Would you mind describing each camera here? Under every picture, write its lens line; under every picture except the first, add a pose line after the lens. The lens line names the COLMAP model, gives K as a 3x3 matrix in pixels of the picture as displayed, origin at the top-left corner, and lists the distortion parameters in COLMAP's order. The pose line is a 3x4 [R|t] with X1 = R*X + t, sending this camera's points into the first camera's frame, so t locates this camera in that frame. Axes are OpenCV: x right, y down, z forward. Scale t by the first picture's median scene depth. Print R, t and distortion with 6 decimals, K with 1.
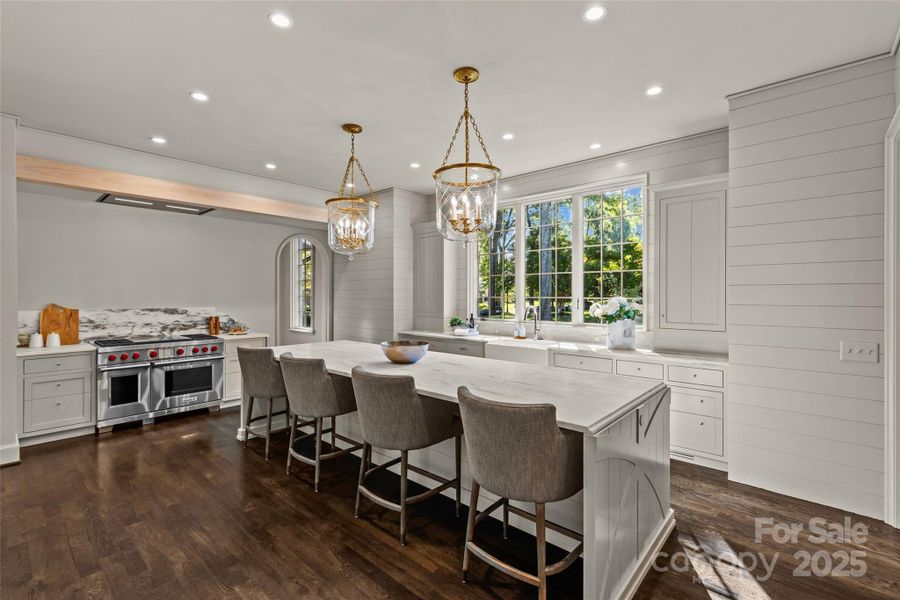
lens RADIAL K [[403.6, 0, 450.0], [0, 403.6, 300.0], [0, 0, 1]] dist [0.002312, 0.000392]
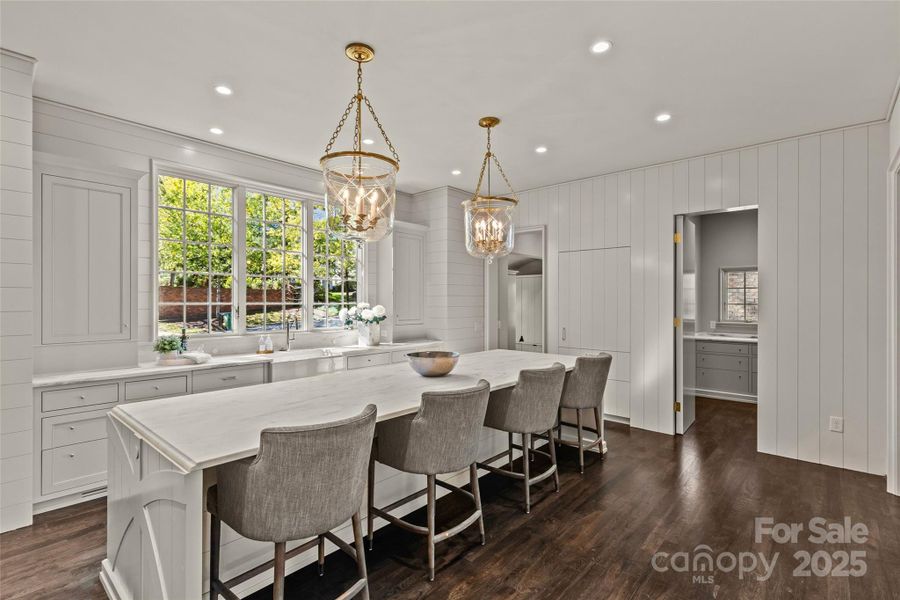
lens RADIAL K [[420.0, 0, 450.0], [0, 420.0, 300.0], [0, 0, 1]] dist [0.001356, 0.000115]
pose [[-0.002572, 0.007285, 0.999970, -0.897202], [0.008725, 0.999936, -0.007262, -0.005375], [-0.999959, 0.008706, -0.002635, 0.815410]]
